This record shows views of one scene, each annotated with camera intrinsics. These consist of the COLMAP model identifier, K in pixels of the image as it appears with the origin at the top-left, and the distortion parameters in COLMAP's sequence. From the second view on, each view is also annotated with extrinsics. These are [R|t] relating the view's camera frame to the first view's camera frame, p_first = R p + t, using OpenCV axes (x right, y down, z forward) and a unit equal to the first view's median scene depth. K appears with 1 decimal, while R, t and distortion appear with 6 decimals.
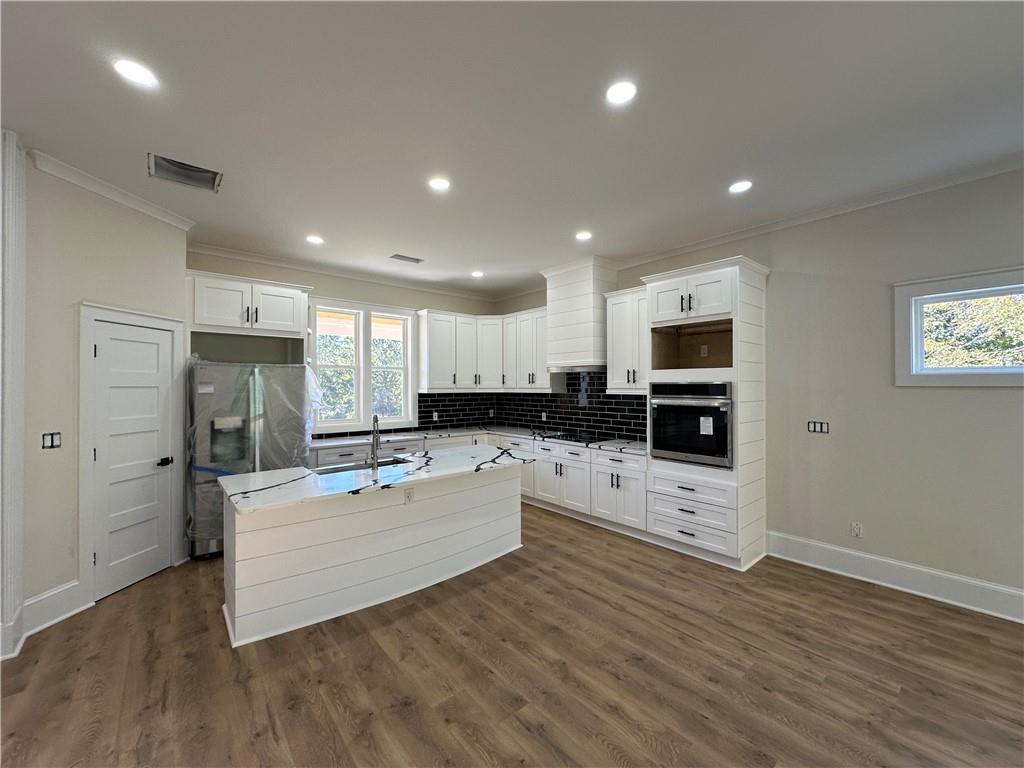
lens RADIAL K [[410.4, 0, 509.2], [0, 410.4, 383.0], [0, 0, 1]] dist [-0.000399, 0.000274]
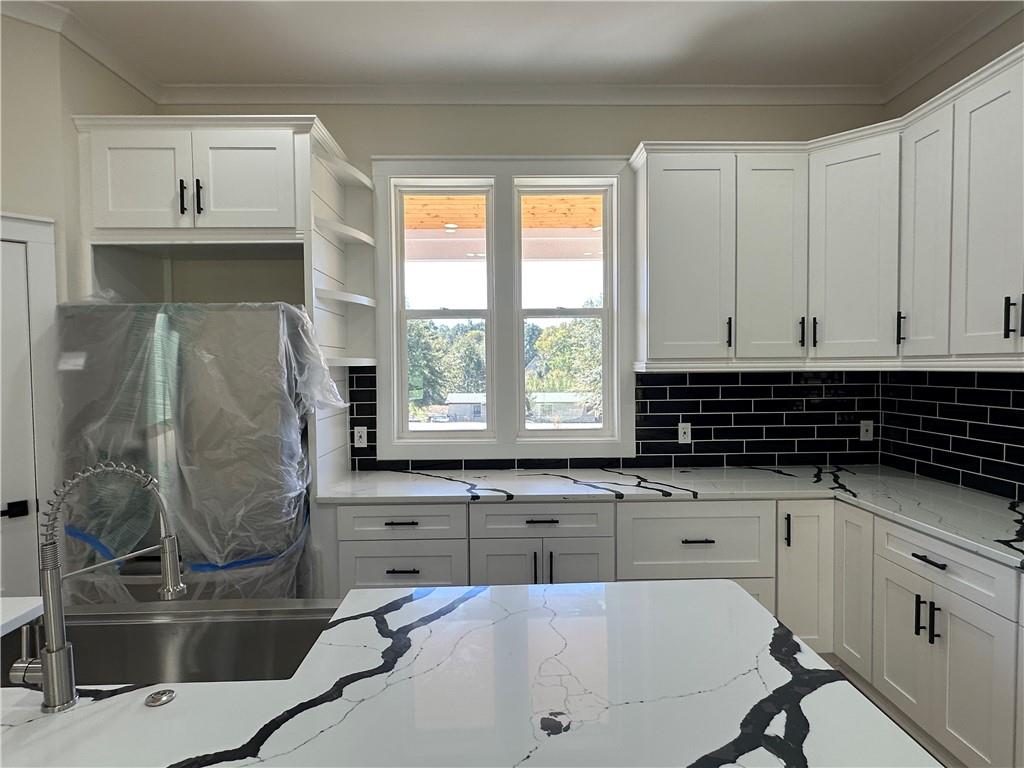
lens RADIAL K [[577.0, 0, 507.8], [0, 577.0, 390.6], [0, 0, 1]] dist [-0.004470, 0.000850]
pose [[0.775747, 0.019641, -0.630738, 0.031301], [0.013071, 0.998801, 0.047178, 0.013906], [0.630909, -0.044843, 0.774560, 0.479975]]
